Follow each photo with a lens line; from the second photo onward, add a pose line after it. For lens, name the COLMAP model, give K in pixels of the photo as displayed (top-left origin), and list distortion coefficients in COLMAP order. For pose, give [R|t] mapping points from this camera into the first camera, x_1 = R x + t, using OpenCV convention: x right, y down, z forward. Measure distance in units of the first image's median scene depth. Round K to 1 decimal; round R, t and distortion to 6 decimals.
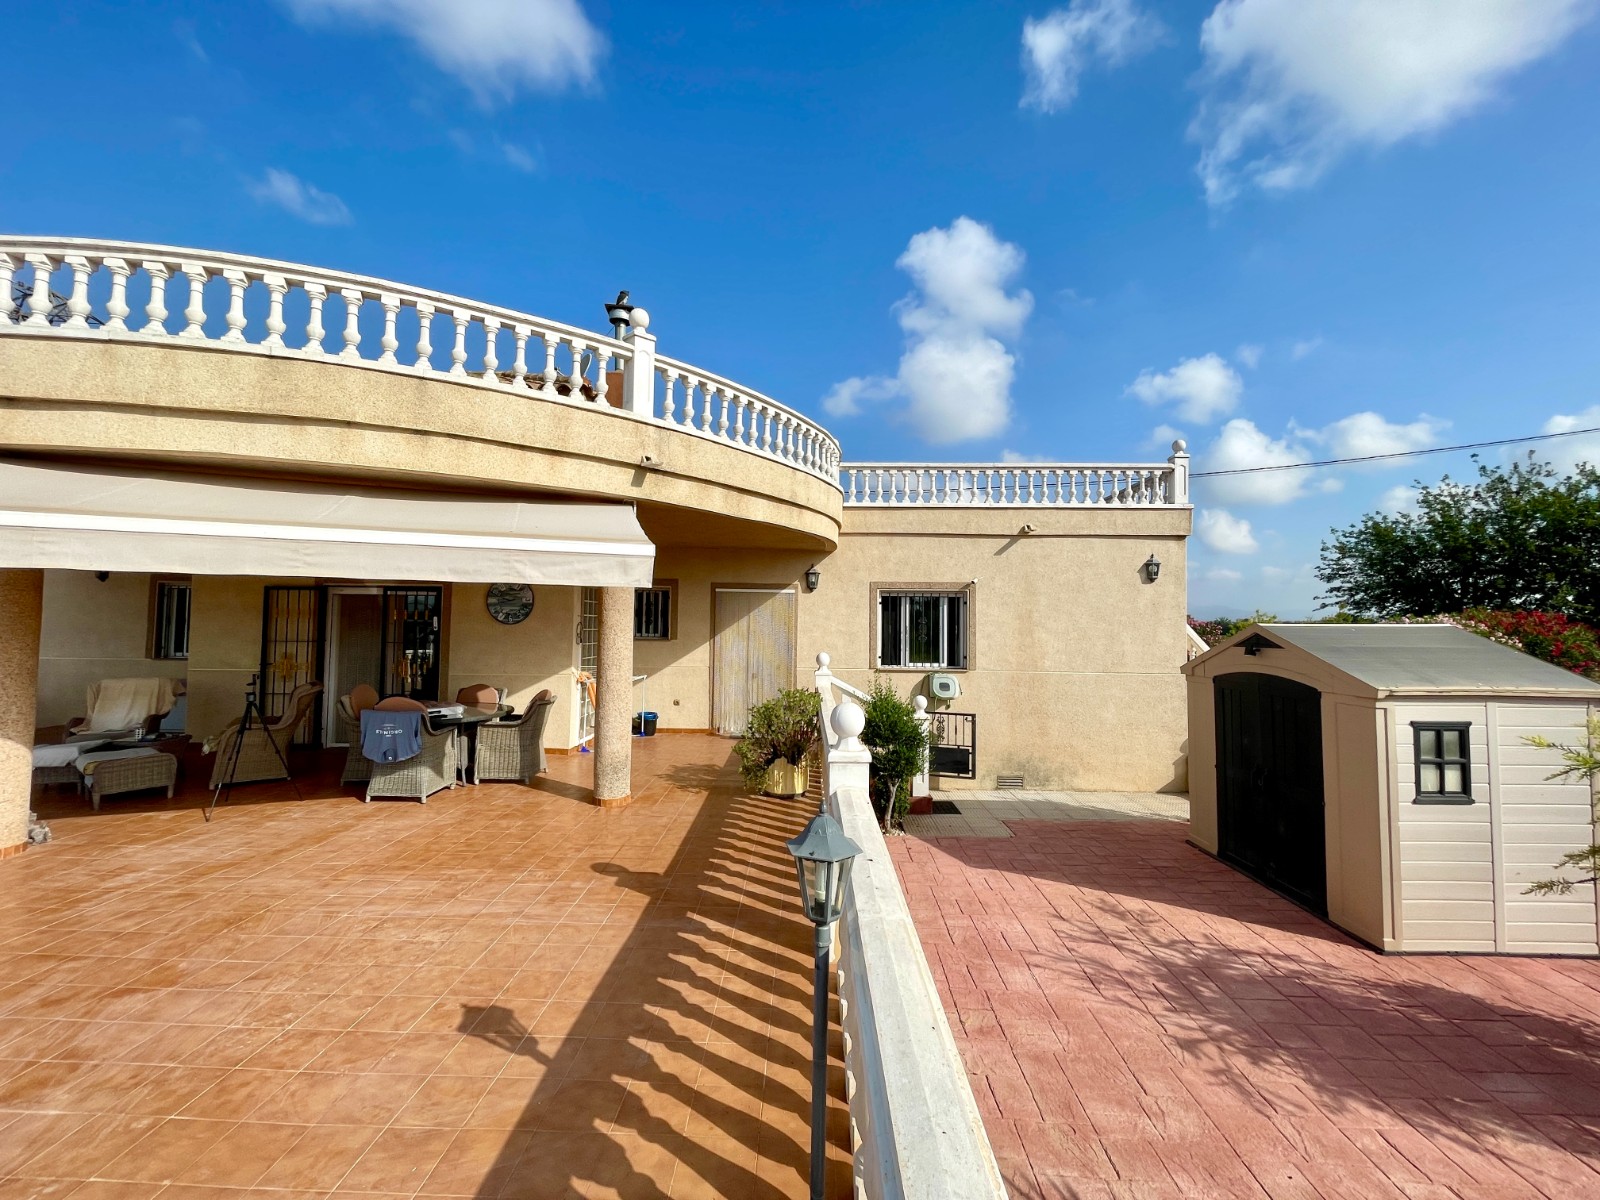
lens RADIAL K [[637.5, 0, 793.0], [0, 637.5, 594.1], [0, 0, 1]] dist [-0.001212, -0.000213]
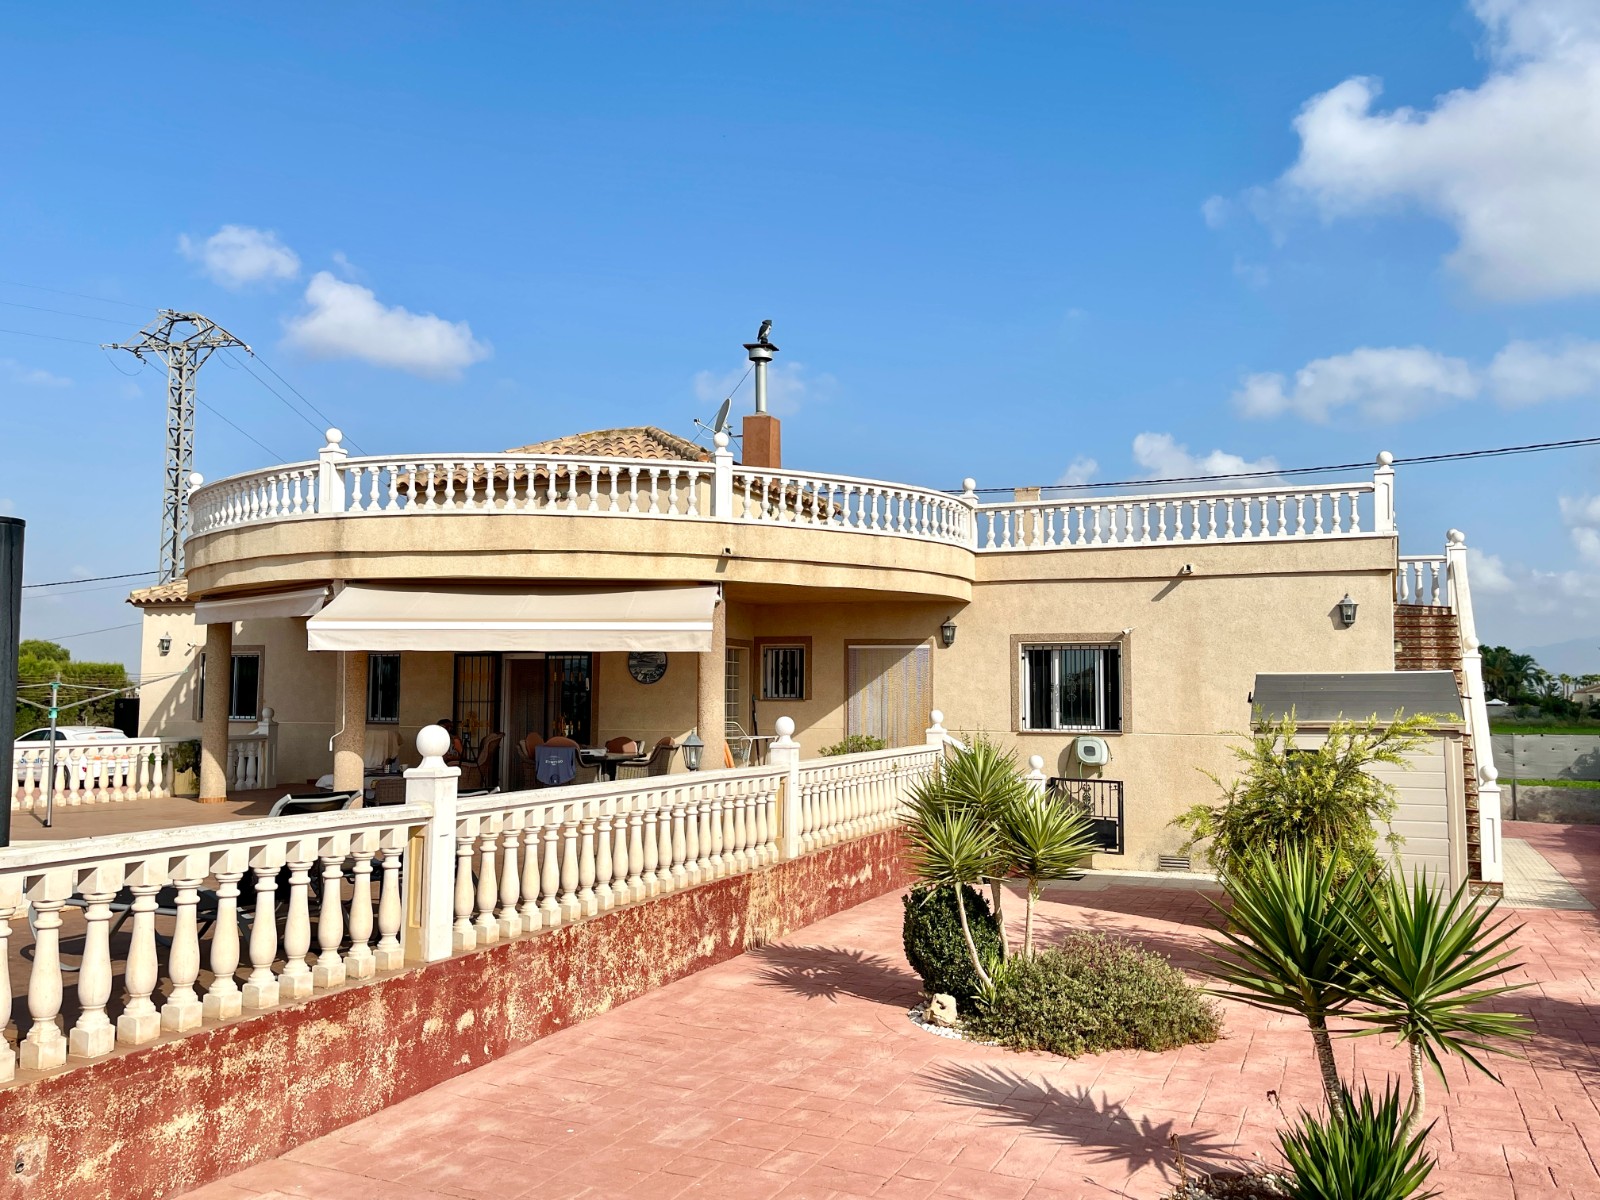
lens RADIAL K [[1259.1, 0, 800.0], [0, 1259.1, 600.0], [0, 0, 1]] dist [0.043164, -0.001446]
pose [[0.935547, -0.033654, -0.351596, 0.477209], [0.022260, 0.999089, -0.036398, -0.009978], [0.352501, 0.026225, 0.935444, -0.788245]]
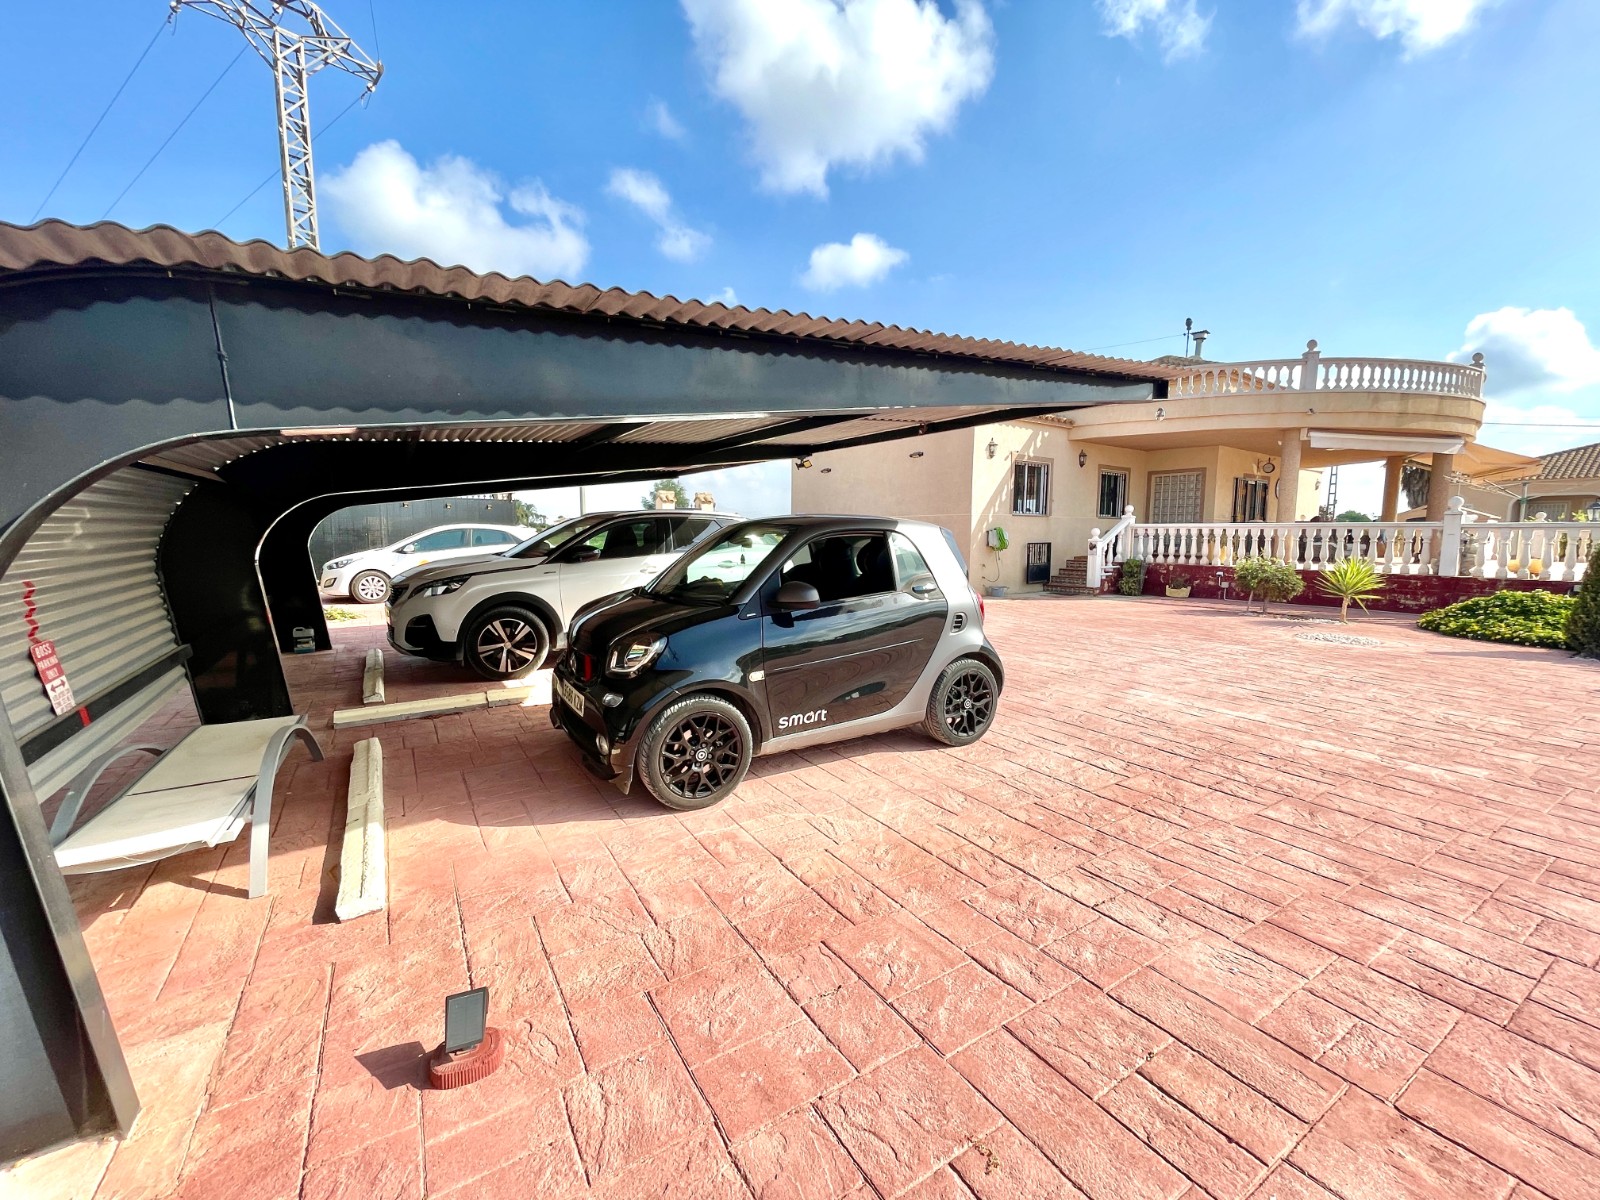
lens RADIAL K [[635.5, 0, 801.8], [0, 635.5, 590.3], [0, 0, 1]] dist [-0.000299, -0.000144]
pose [[0.811100, -0.061947, 0.581617, -2.692793], [-0.025074, 0.989779, 0.140387, 0.081403], [-0.584369, -0.128452, 0.801257, 0.124819]]
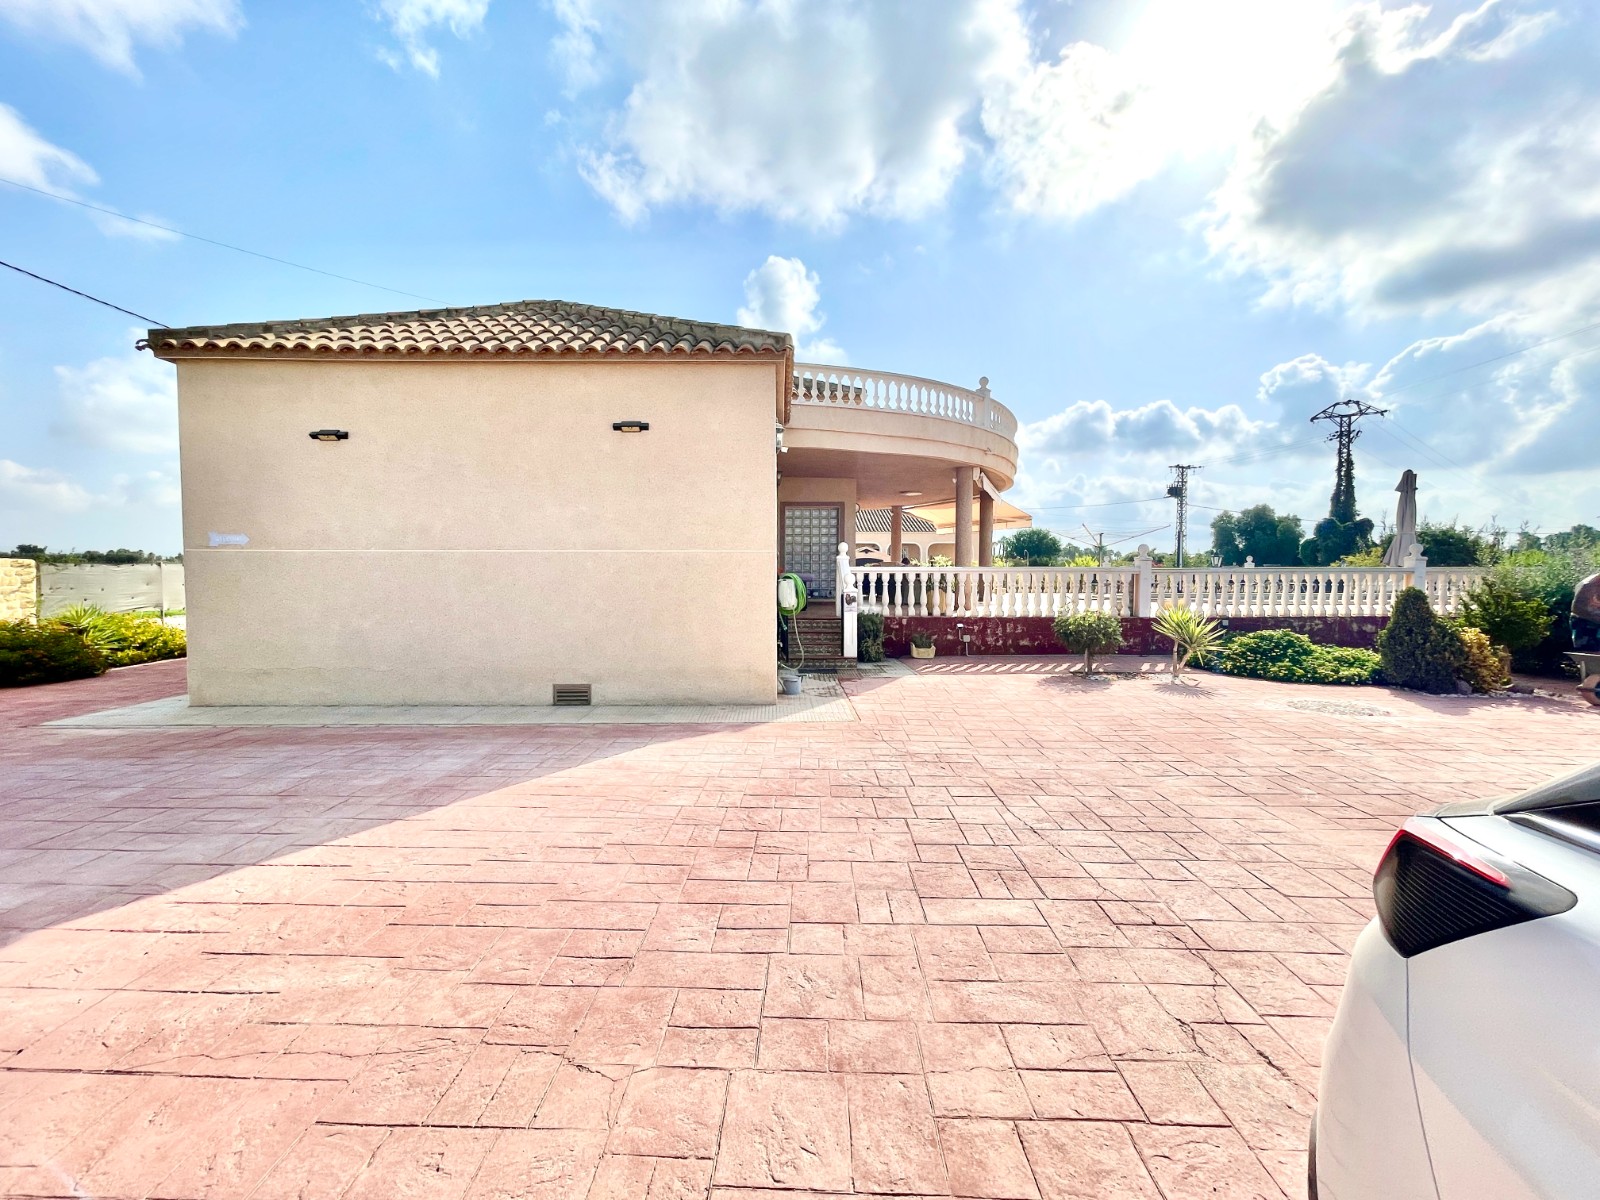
lens RADIAL K [[646.6, 0, 791.6], [0, 646.6, 598.4], [0, 0, 1]] dist [-0.001454, -0.000036]
pose [[-0.021584, -0.055563, 0.998222, -2.335676], [-0.048141, 0.997354, 0.054474, 0.115891], [-0.998607, -0.046879, -0.024202, 1.036758]]
